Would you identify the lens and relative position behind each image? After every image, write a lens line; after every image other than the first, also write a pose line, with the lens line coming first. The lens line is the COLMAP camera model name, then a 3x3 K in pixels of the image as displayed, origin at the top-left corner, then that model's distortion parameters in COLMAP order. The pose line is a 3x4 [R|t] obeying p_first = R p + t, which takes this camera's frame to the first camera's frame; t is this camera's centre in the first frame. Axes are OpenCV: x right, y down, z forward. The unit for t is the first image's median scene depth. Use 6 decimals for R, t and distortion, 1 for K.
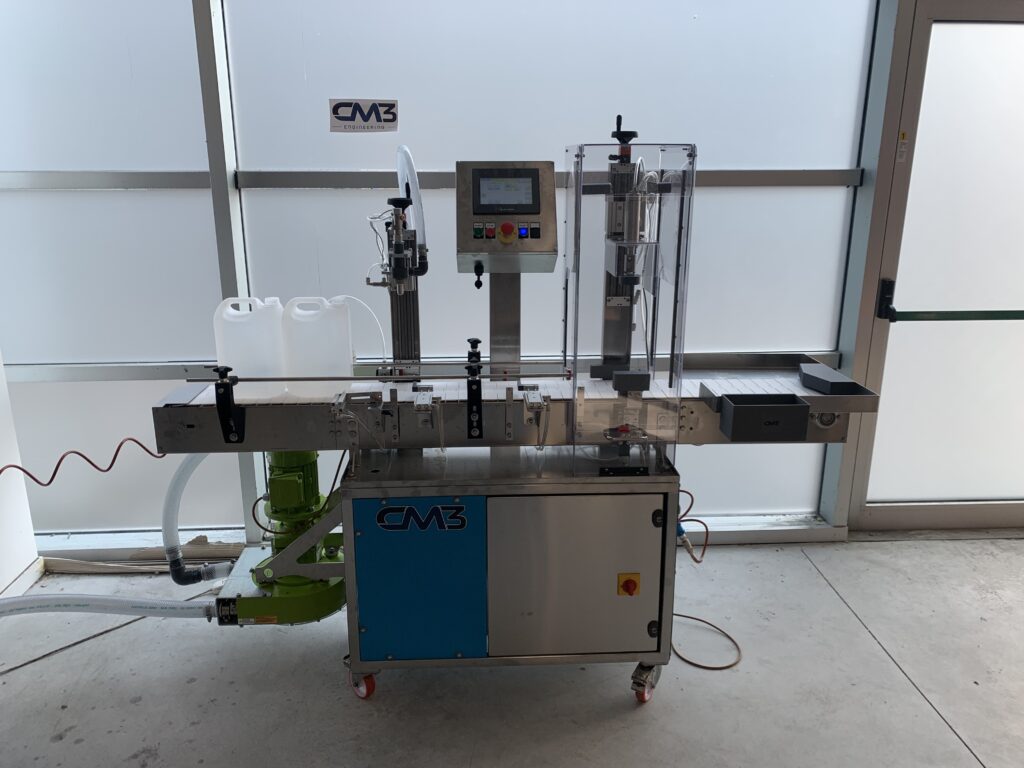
lens RADIAL K [[800.1, 0, 502.6], [0, 800.1, 389.7], [0, 0, 1]] dist [0.030943, -0.048562]
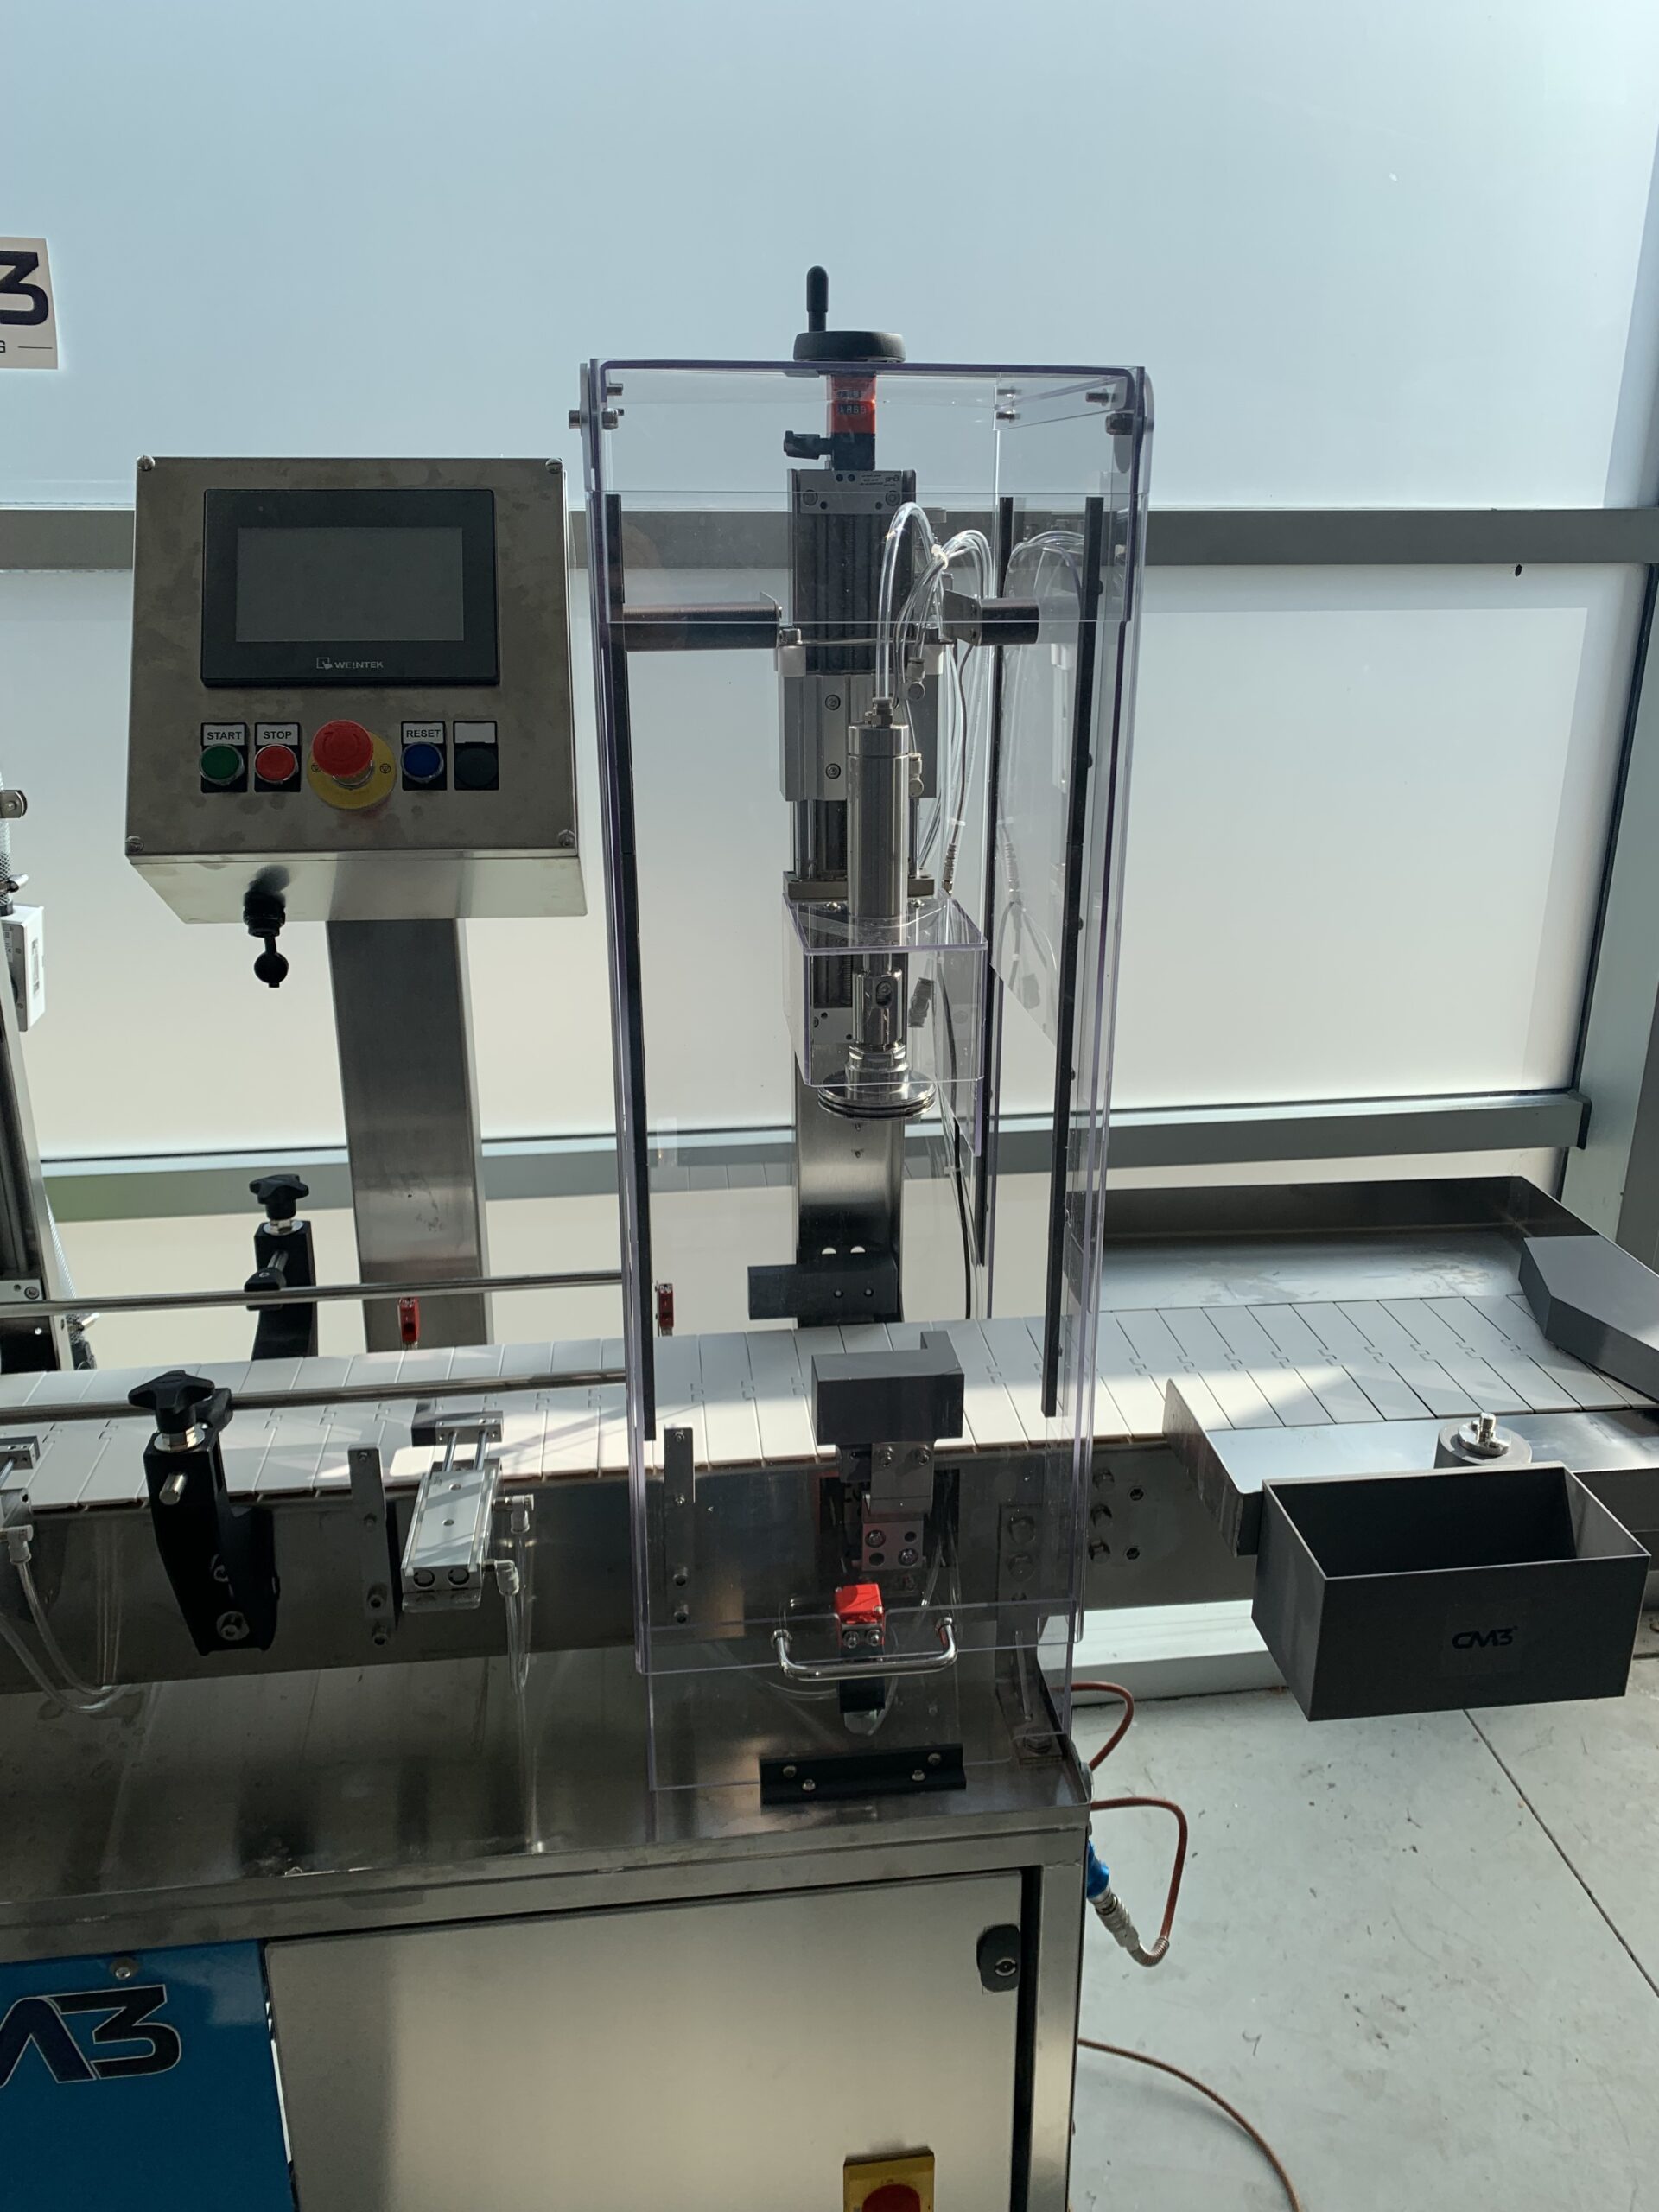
lens RADIAL K [[1728.3, 0, 847.8], [0, 1728.3, 1110.7], [0, 0, 1]] dist [0.030943, -0.048562]
pose [[0.996568, -0.022094, 0.079780, 0.106607], [0.017374, 0.998084, 0.059382, -0.122549], [-0.080939, -0.057792, 0.995042, 0.475465]]
